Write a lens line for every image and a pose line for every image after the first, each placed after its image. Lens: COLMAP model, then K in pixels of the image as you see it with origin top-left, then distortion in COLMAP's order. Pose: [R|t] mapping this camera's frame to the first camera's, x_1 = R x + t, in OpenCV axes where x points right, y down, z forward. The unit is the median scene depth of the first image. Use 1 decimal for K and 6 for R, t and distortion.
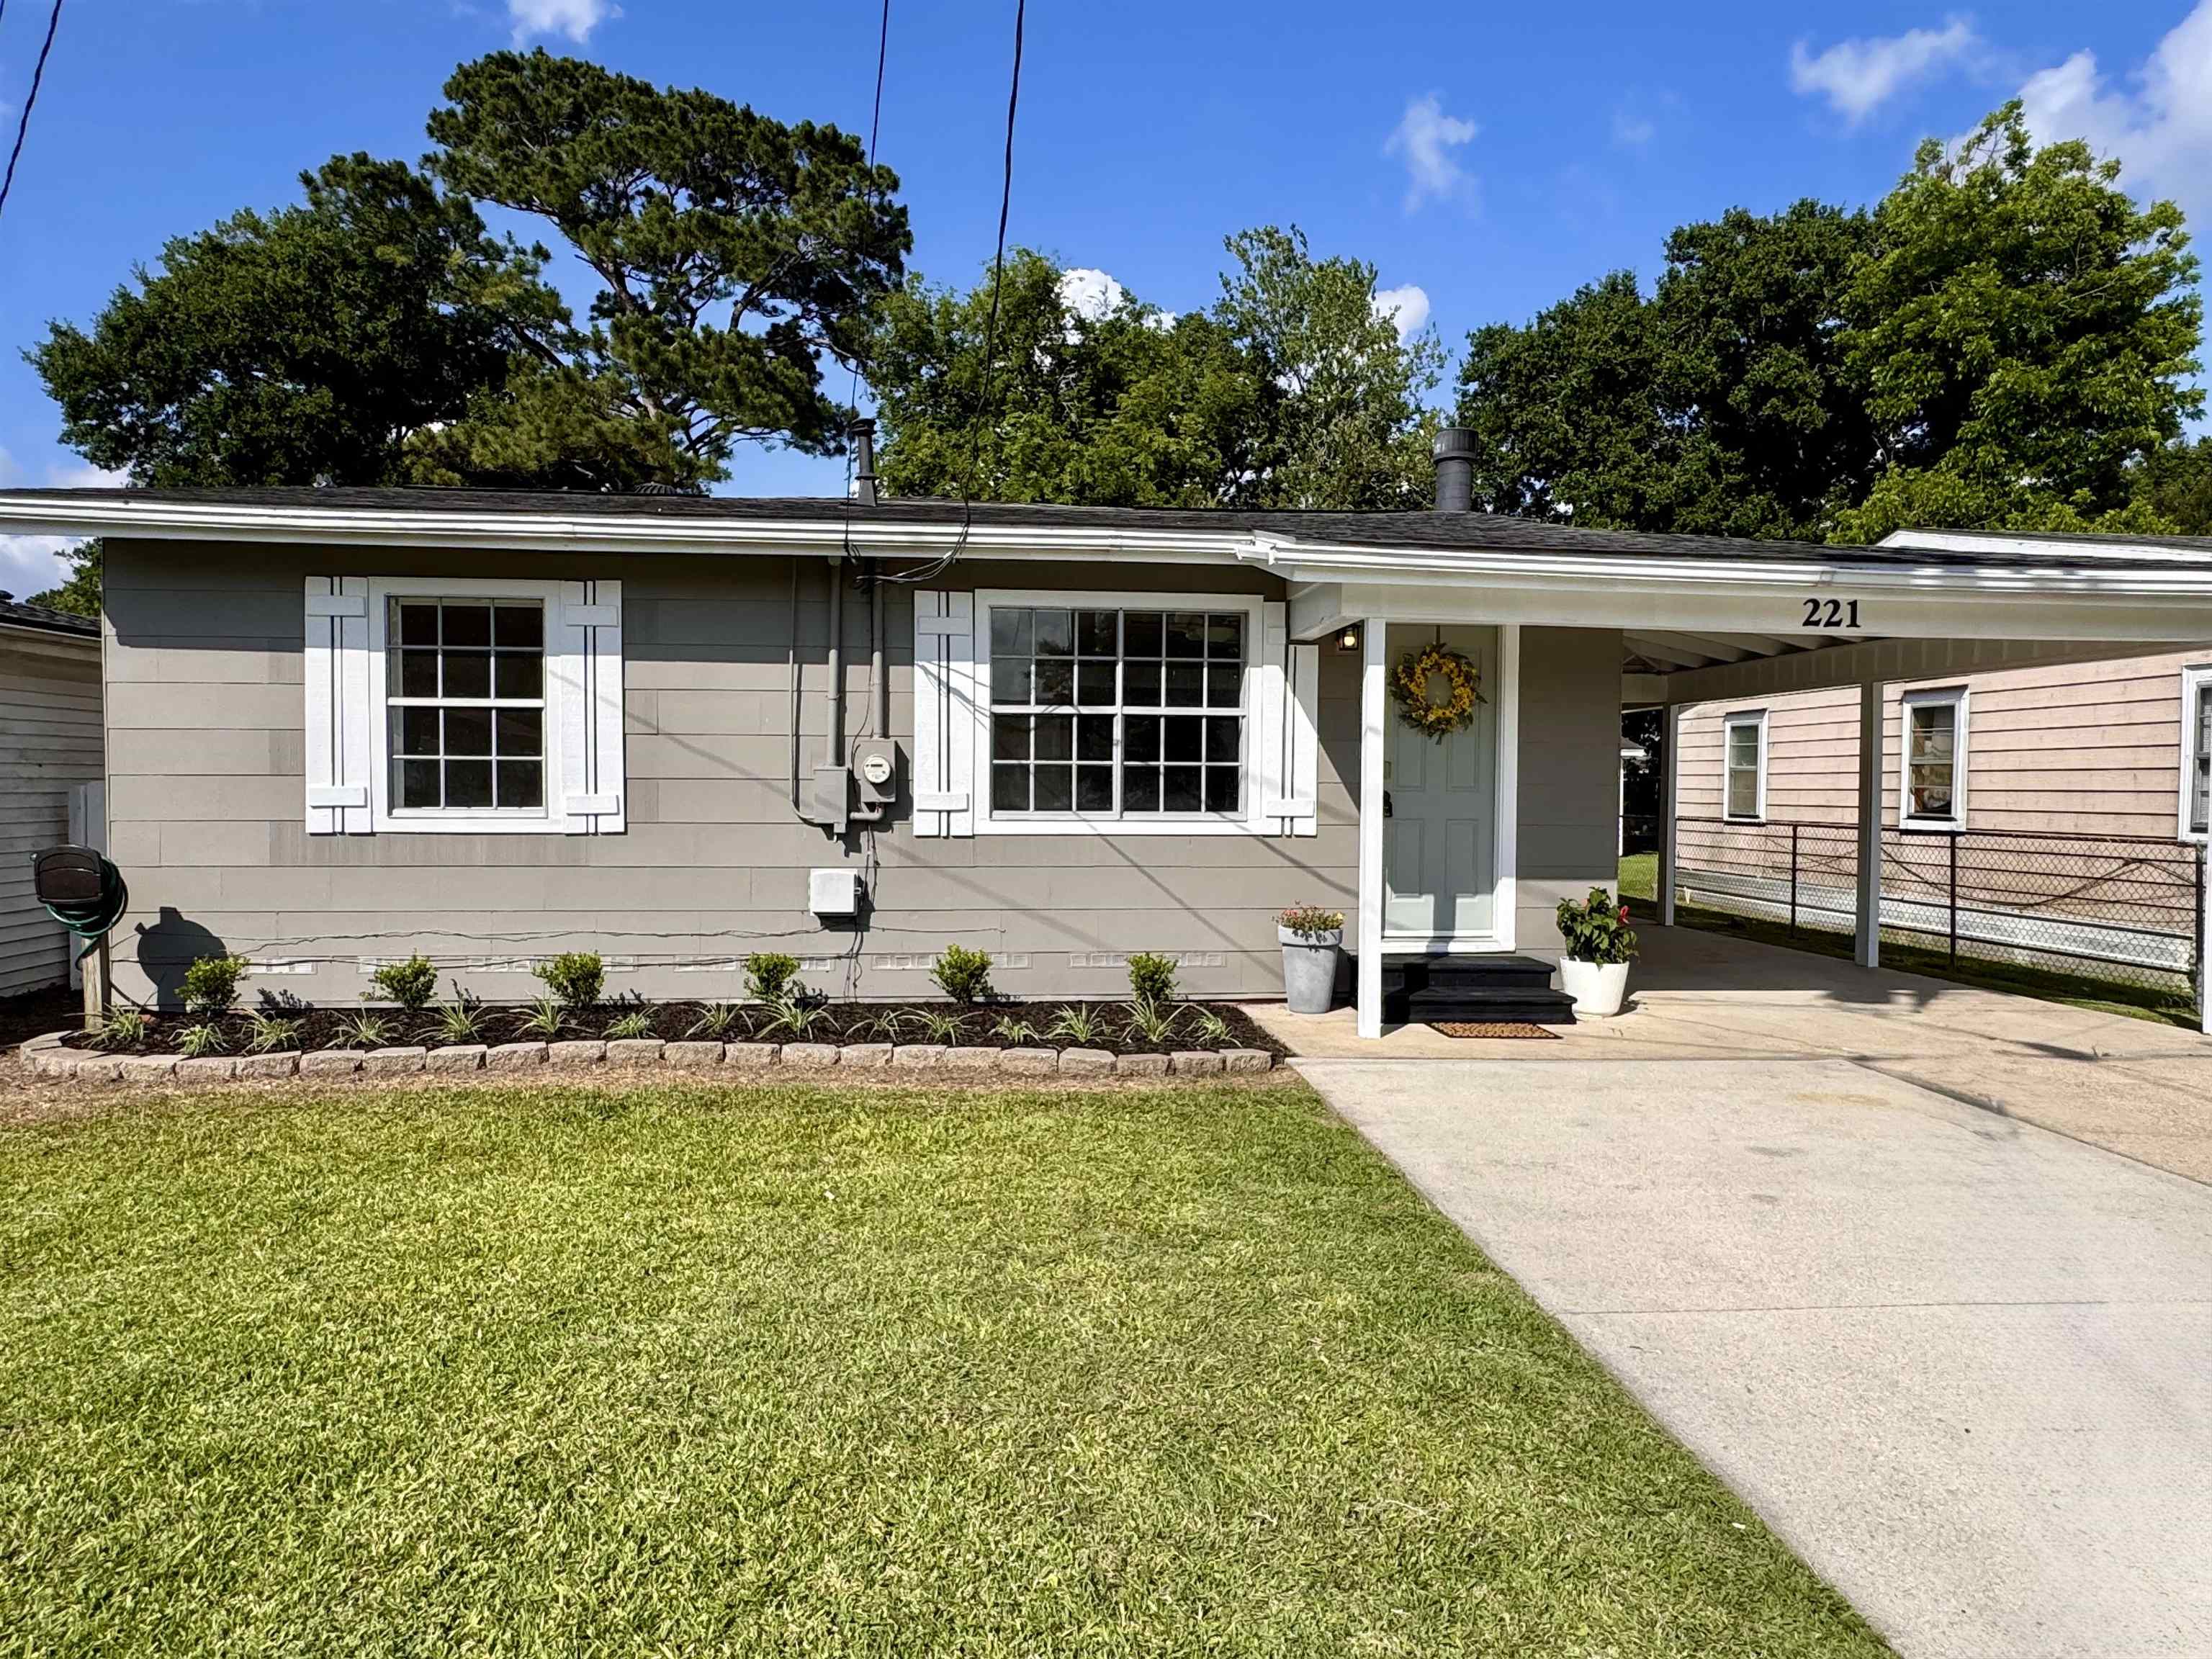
lens RADIAL K [[1368.8, 0, 1106.0], [0, 1368.8, 829.5], [0, 0, 1]] dist [-0.002007, 0.002845]
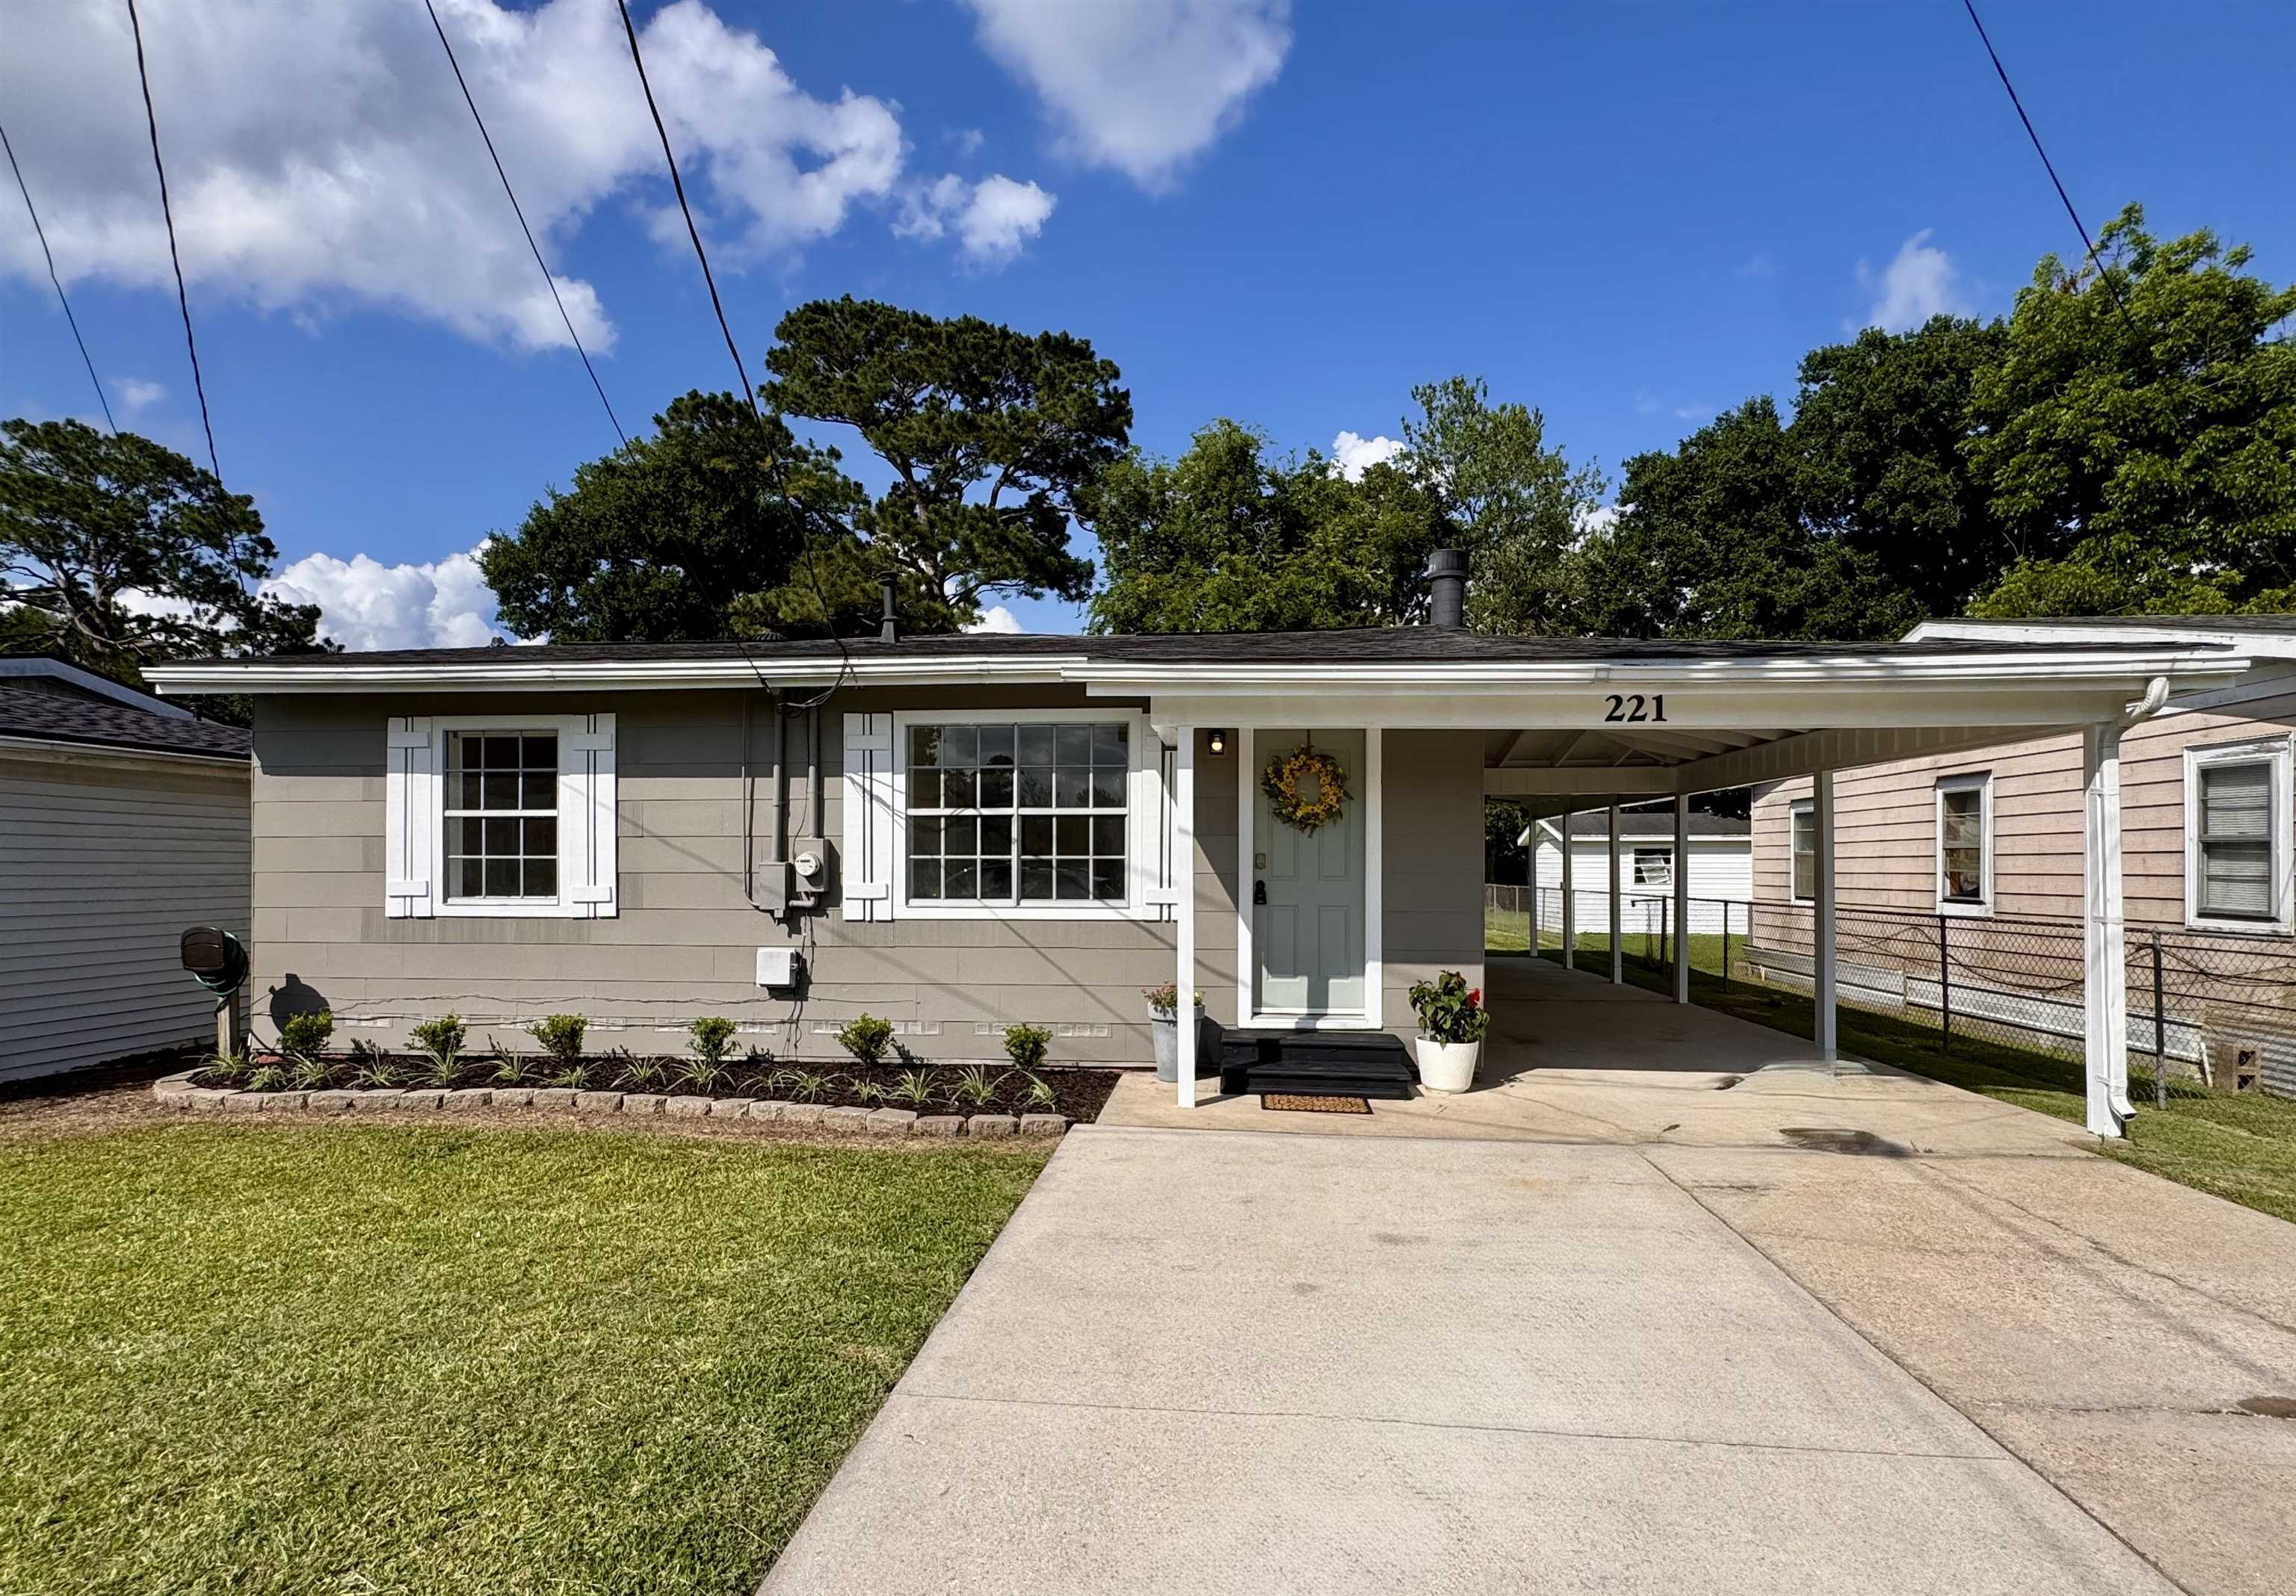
lens RADIAL K [[1153.7, 0, 1148.3], [0, 1153.7, 869.2], [0, 0, 1]] dist [-0.002929, 0.000682]
pose [[0.981065, -0.005226, -0.193608, 0.296998], [-0.000898, 0.999502, -0.031531, -0.007949], [0.193677, 0.031108, 0.980572, 0.070793]]
